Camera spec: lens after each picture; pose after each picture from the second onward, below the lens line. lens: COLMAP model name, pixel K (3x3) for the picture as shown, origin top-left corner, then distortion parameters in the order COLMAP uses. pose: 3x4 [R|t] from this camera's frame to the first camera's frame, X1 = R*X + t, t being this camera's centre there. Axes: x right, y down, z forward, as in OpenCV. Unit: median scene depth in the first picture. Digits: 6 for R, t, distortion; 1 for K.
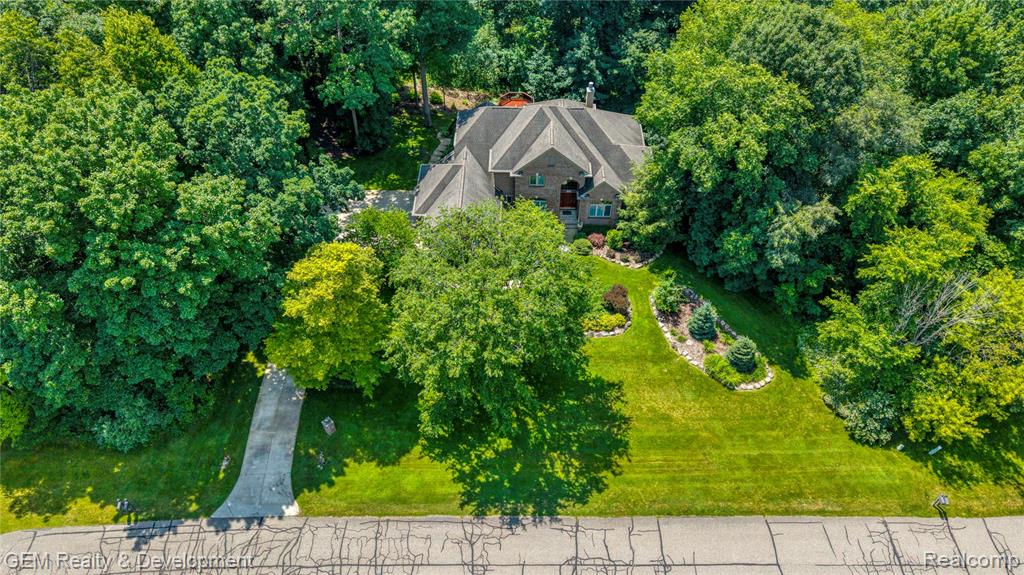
lens RADIAL K [[709.2, 0, 513.4], [0, 709.2, 288.4], [0, 0, 1]] dist [0.004539, -0.003154]
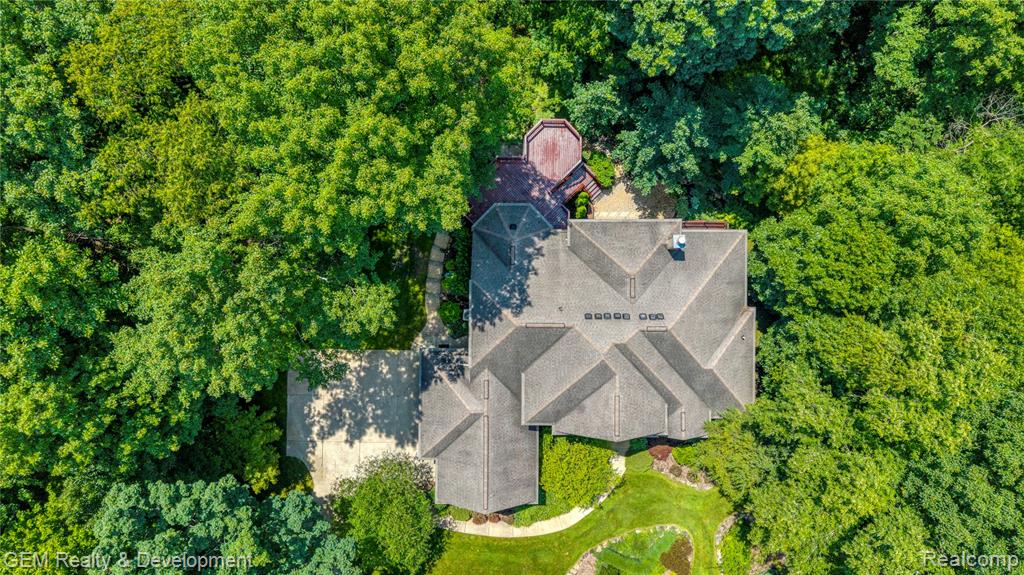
lens RADIAL K [[709.2, 0, 511.3], [0, 709.2, 286.5], [0, 0, 1]] dist [0.004539, -0.003154]
pose [[0.999882, -0.013492, 0.007327, -0.063406], [0.005410, 0.756235, 0.654278, -0.959461], [-0.014368, -0.654161, 0.756219, 0.730963]]
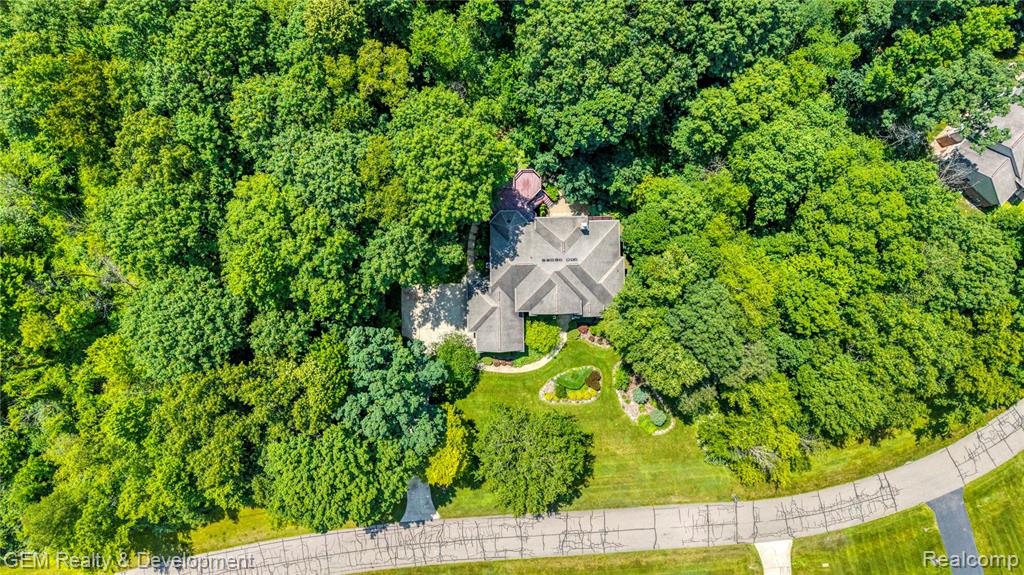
lens RADIAL K [[709.2, 0, 518.4], [0, 709.2, 309.9], [0, 0, 1]] dist [0.004539, -0.003154]
pose [[0.999050, -0.040270, 0.016664, -0.070727], [0.018504, 0.738138, 0.674396, -1.589589], [-0.039458, -0.673447, 0.738181, -0.183028]]
